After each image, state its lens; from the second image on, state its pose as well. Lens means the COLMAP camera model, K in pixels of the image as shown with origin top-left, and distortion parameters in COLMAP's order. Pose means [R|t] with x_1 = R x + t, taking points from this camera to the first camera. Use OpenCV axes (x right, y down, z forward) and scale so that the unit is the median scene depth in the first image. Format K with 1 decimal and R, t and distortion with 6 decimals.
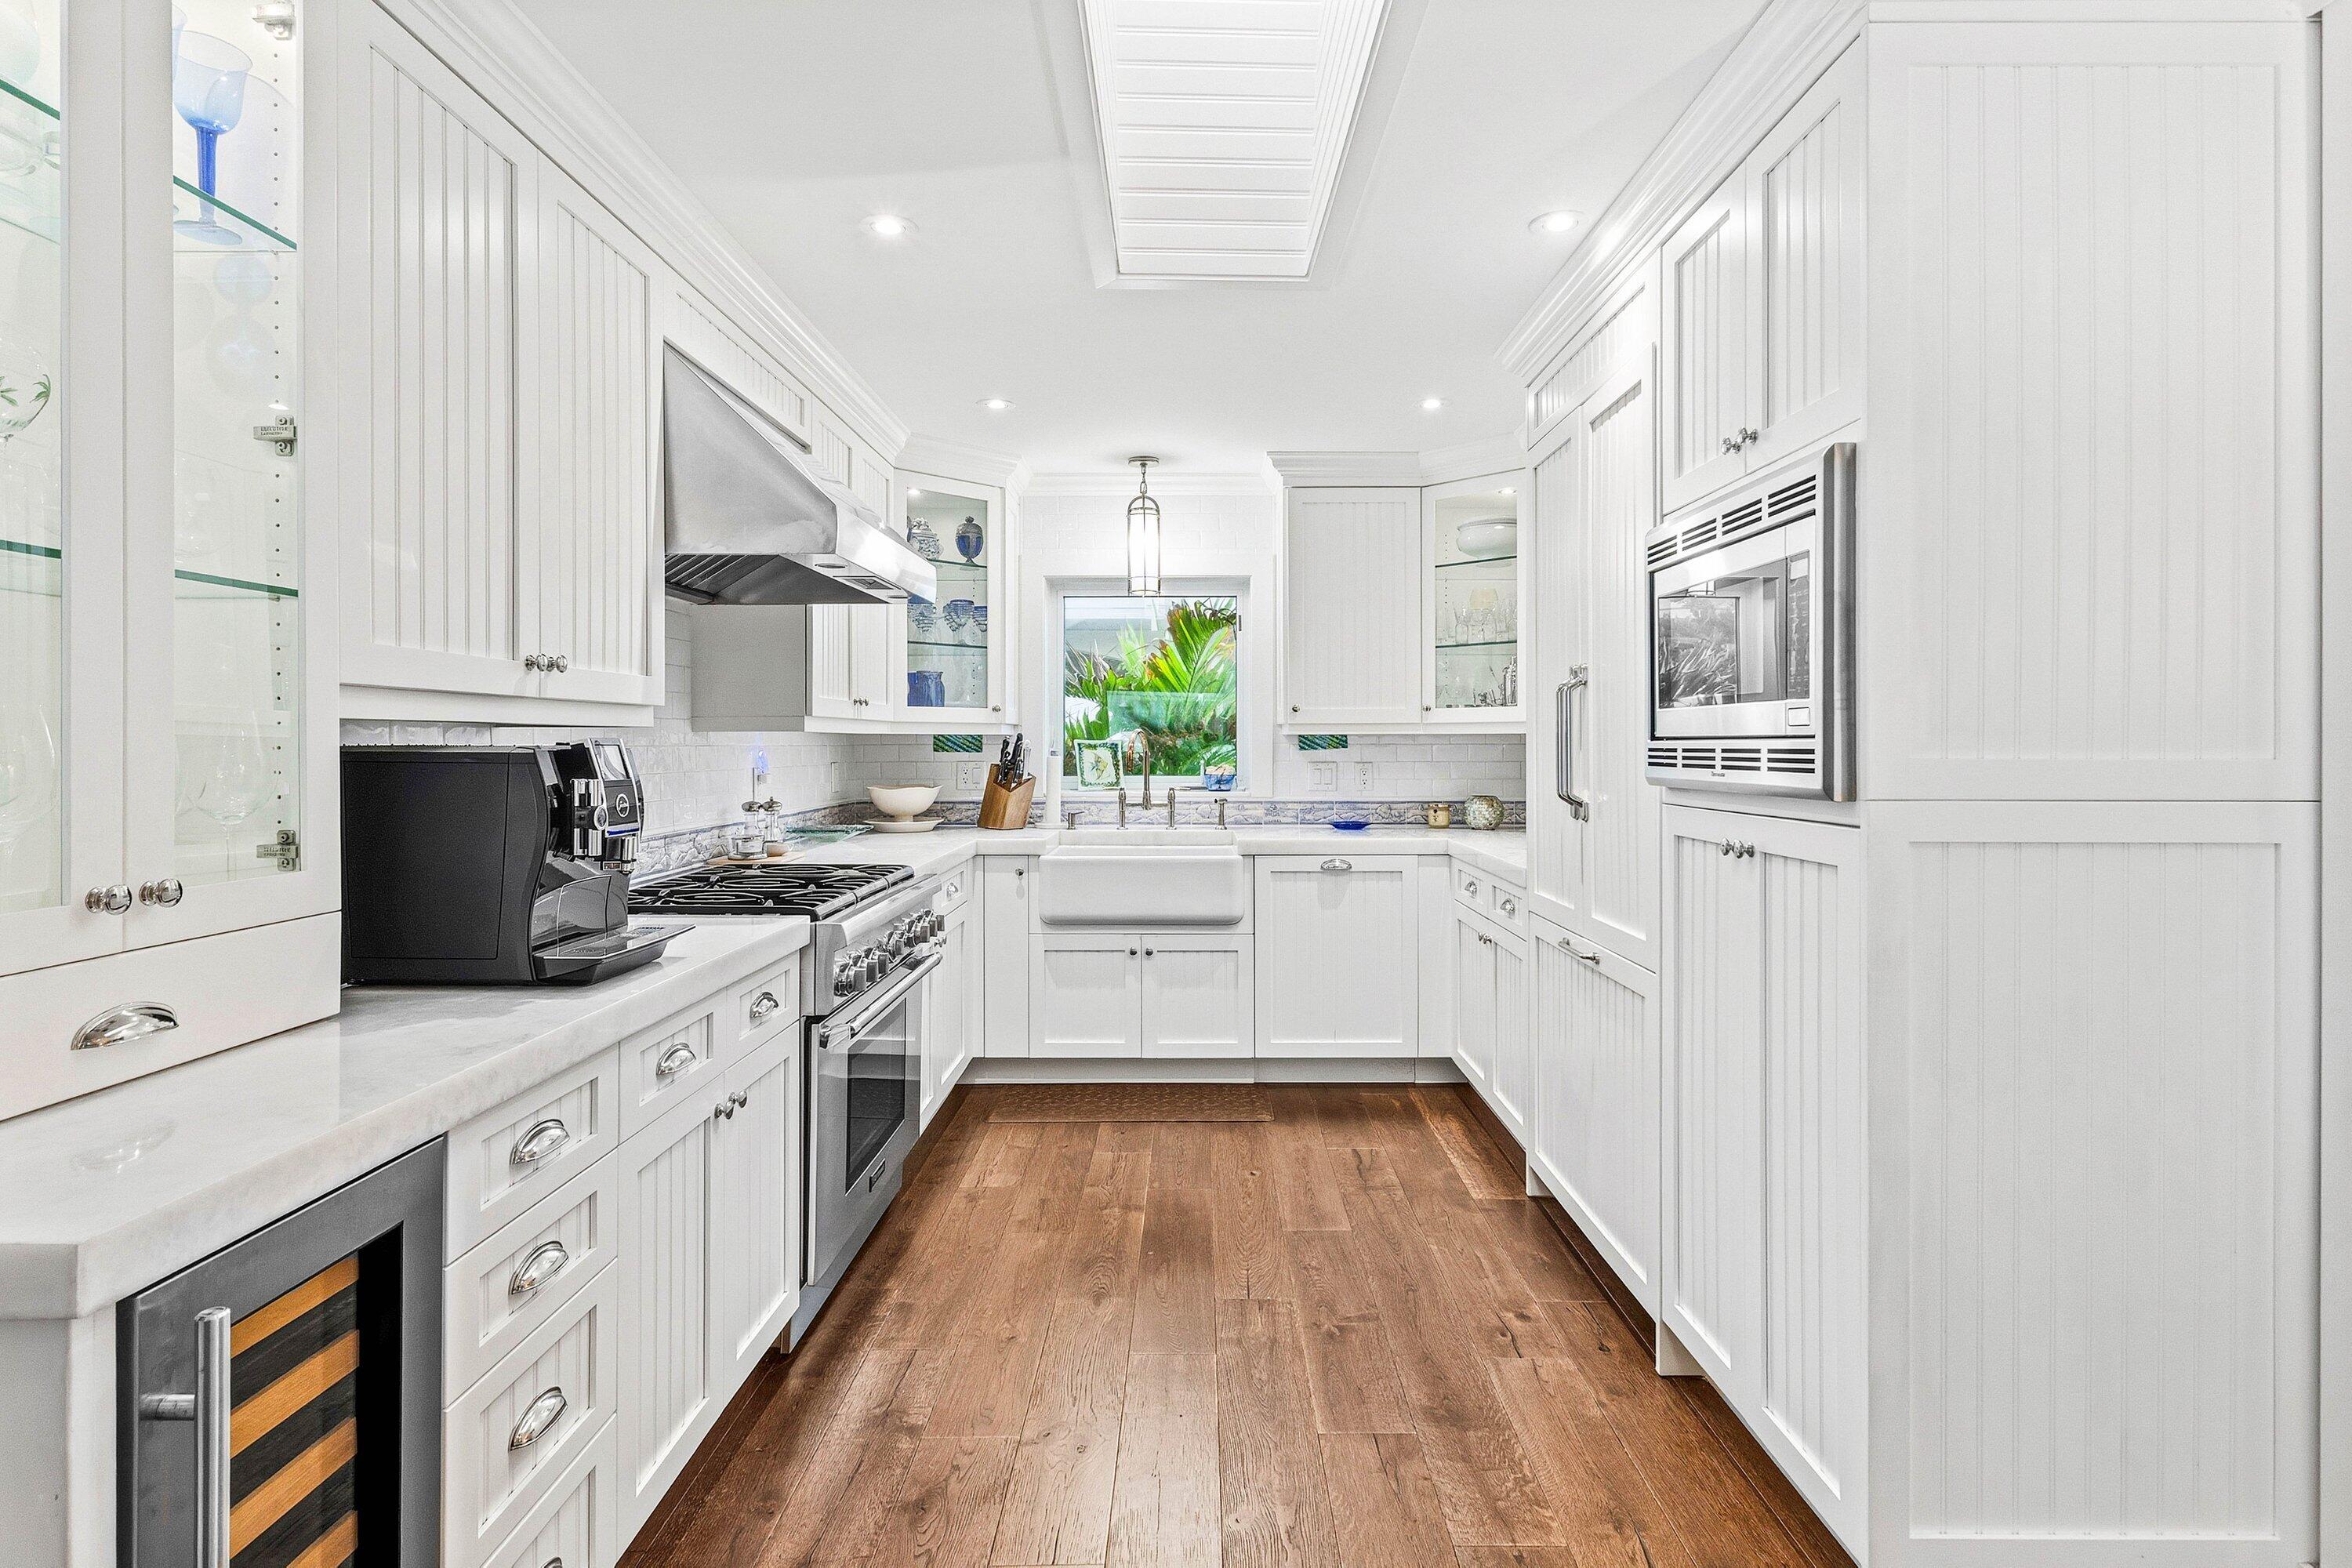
lens RADIAL K [[1165.8, 0, 1202.0], [0, 1165.8, 753.2], [0, 0, 1]] dist [-0.002206, 0.000246]
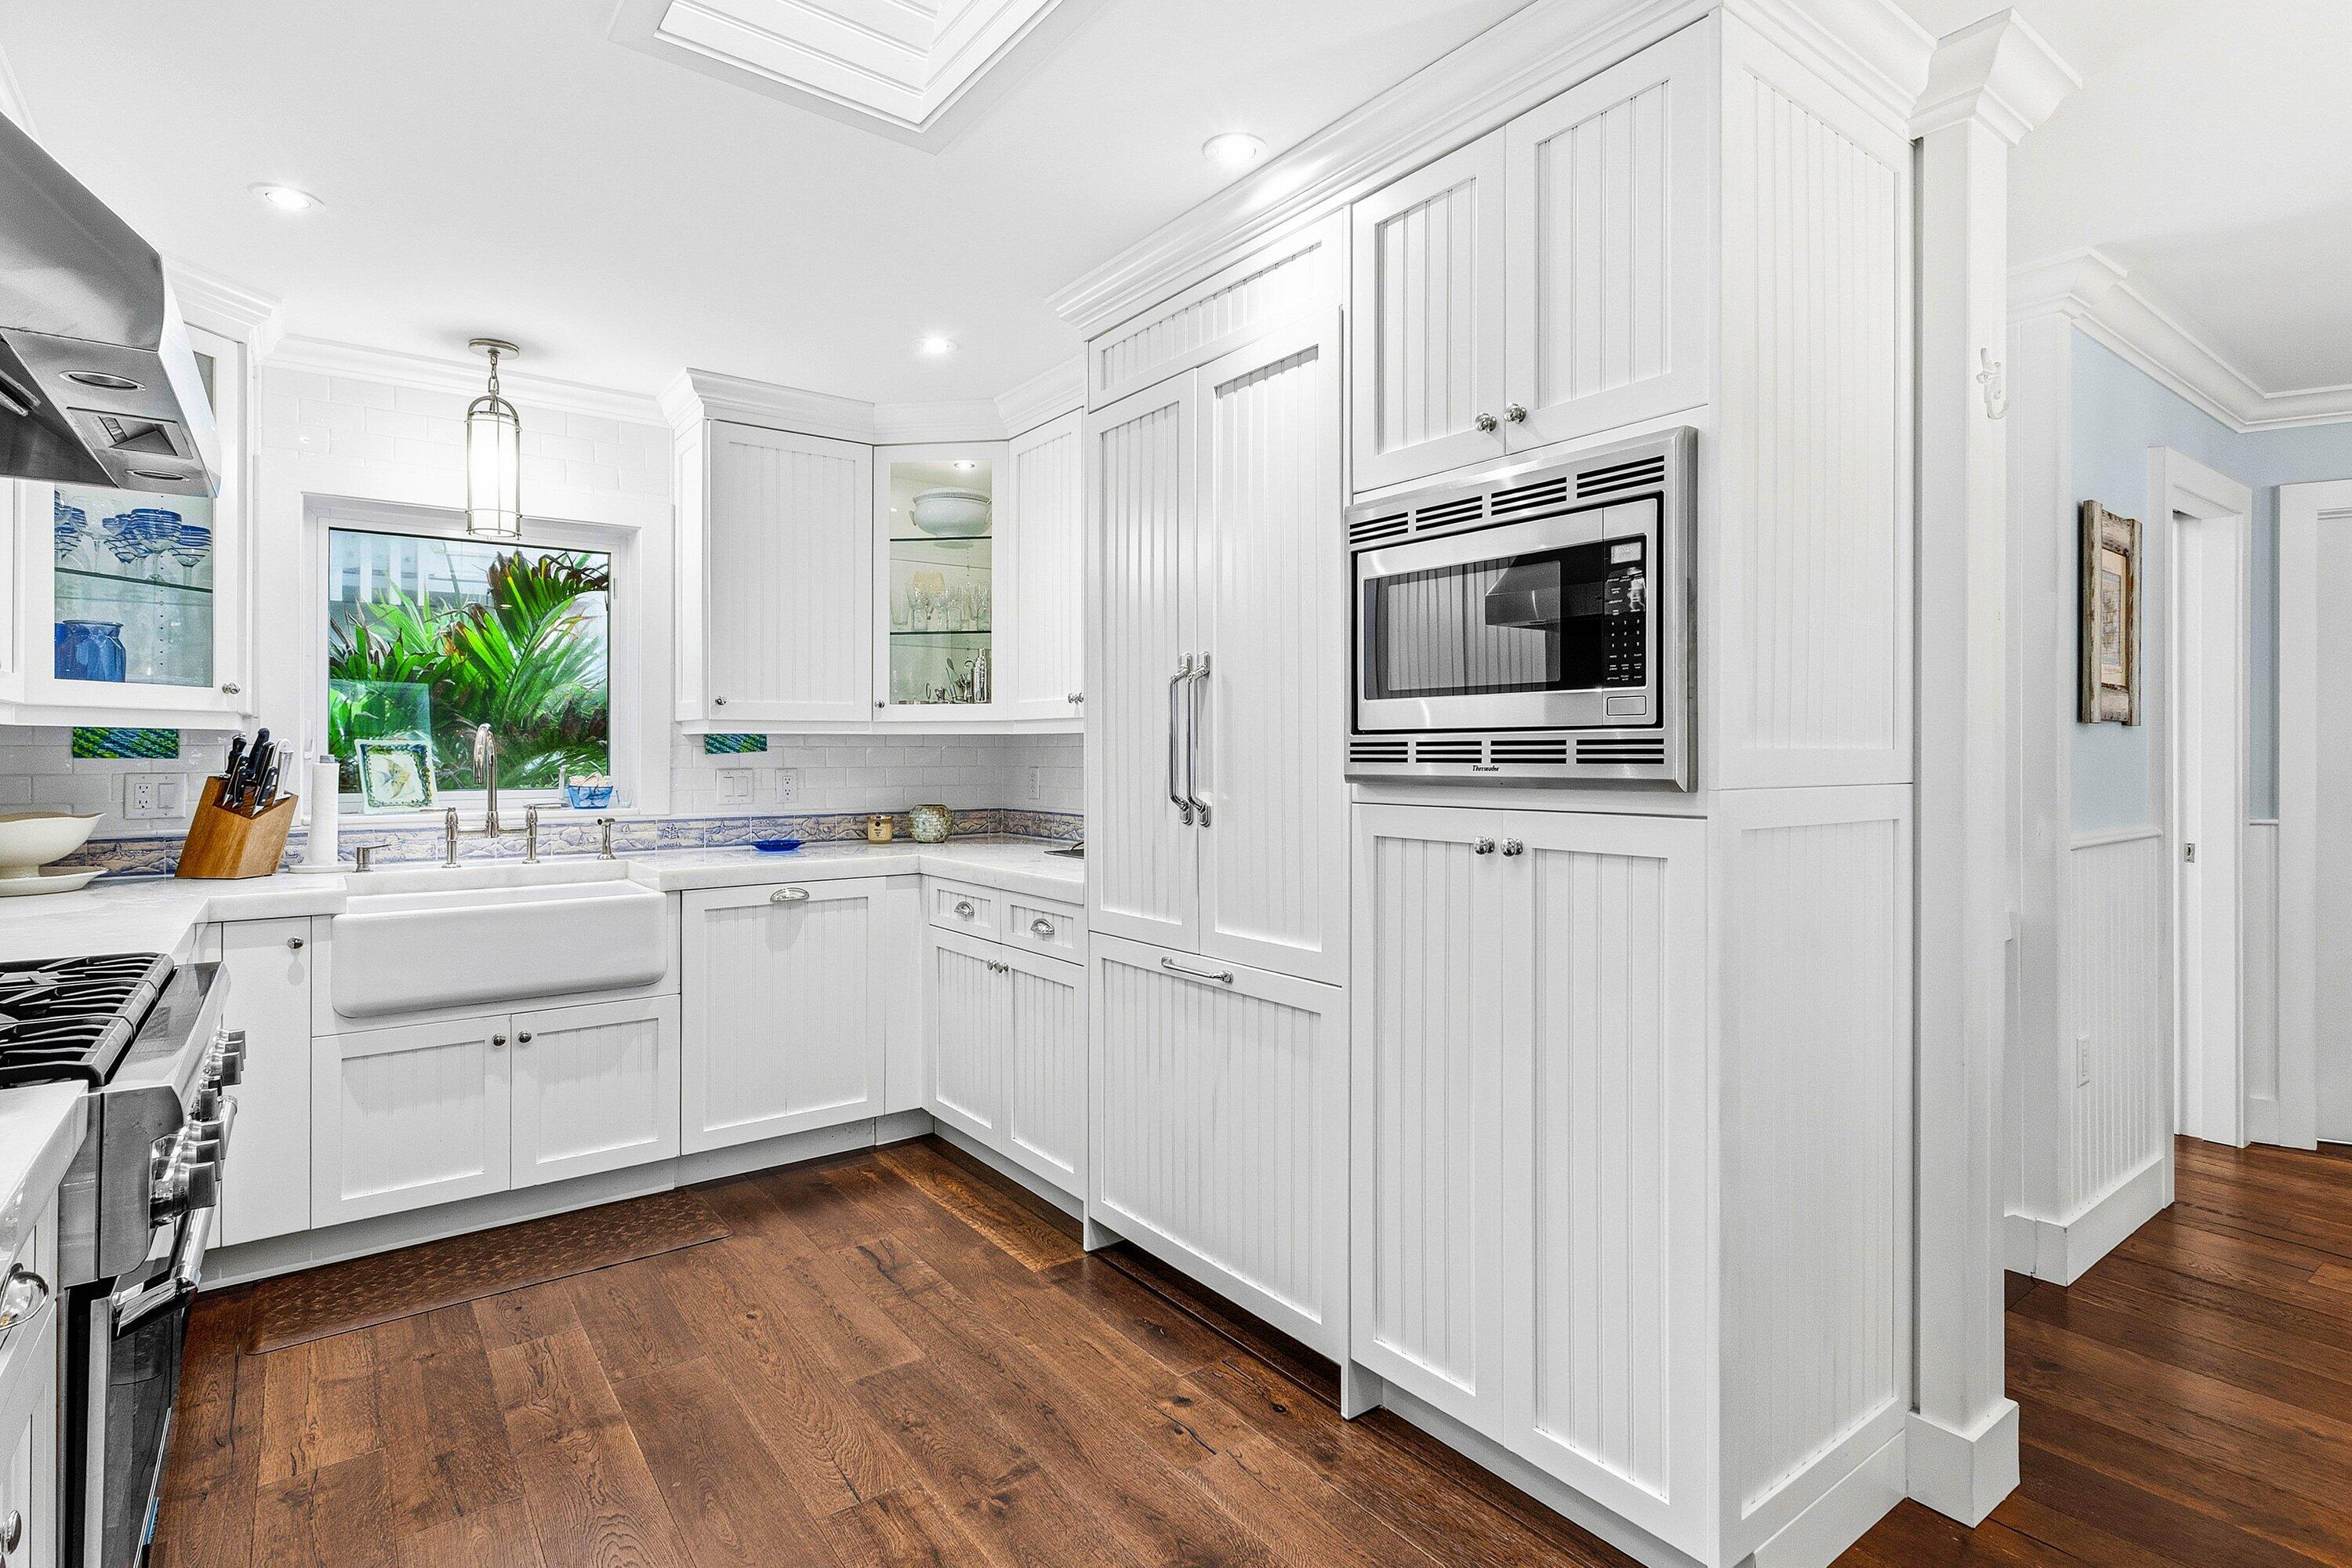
lens RADIAL K [[1165.8, 0, 1202.0], [0, 1165.8, 753.2], [0, 0, 1]] dist [-0.002206, 0.000246]
pose [[0.794955, -0.001942, 0.606665, -0.146146], [0.007128, 0.999956, -0.006139, 0.004698], [-0.606626, 0.009204, 0.794934, 0.184133]]
